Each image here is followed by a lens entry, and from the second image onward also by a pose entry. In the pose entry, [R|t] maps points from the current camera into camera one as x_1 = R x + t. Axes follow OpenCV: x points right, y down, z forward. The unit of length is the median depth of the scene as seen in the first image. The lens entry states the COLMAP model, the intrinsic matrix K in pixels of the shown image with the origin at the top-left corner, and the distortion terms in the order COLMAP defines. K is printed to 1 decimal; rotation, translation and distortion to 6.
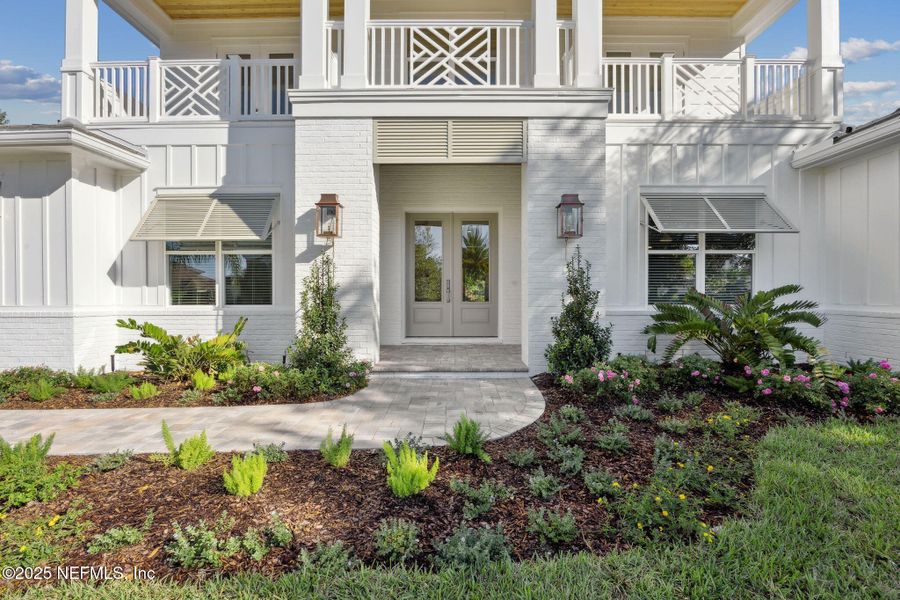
lens RADIAL K [[399.9, 0, 454.3], [0, 399.9, 296.0], [0, 0, 1]] dist [0.001637, 0.000272]
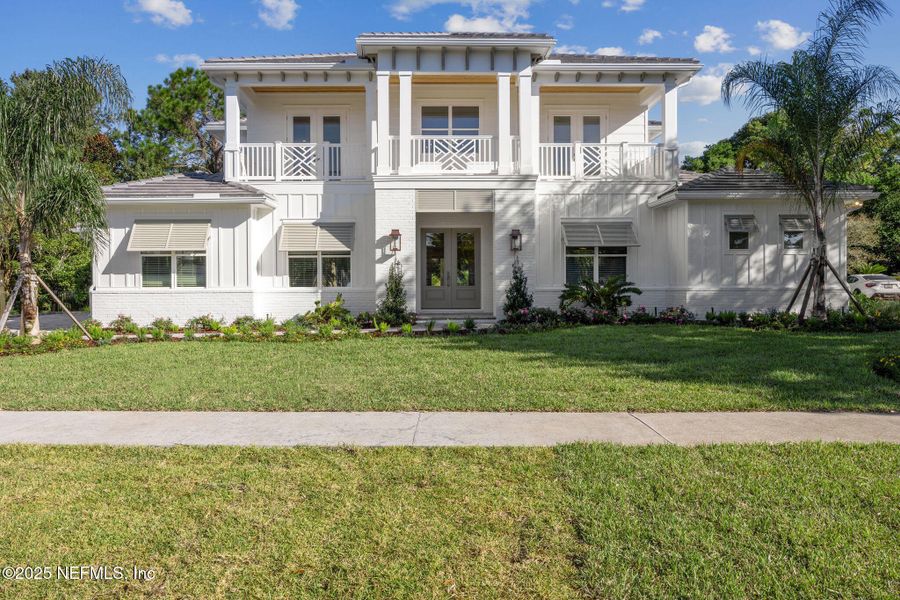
lens RADIAL K [[399.9, 0, 454.3], [0, 399.9, 296.0], [0, 0, 1]] dist [0.001637, 0.000272]
pose [[0.998985, -0.004086, 0.044869, -0.083138], [0.003350, 0.999859, 0.016466, 0.035015], [-0.044930, -0.016299, 0.998857, -0.759990]]
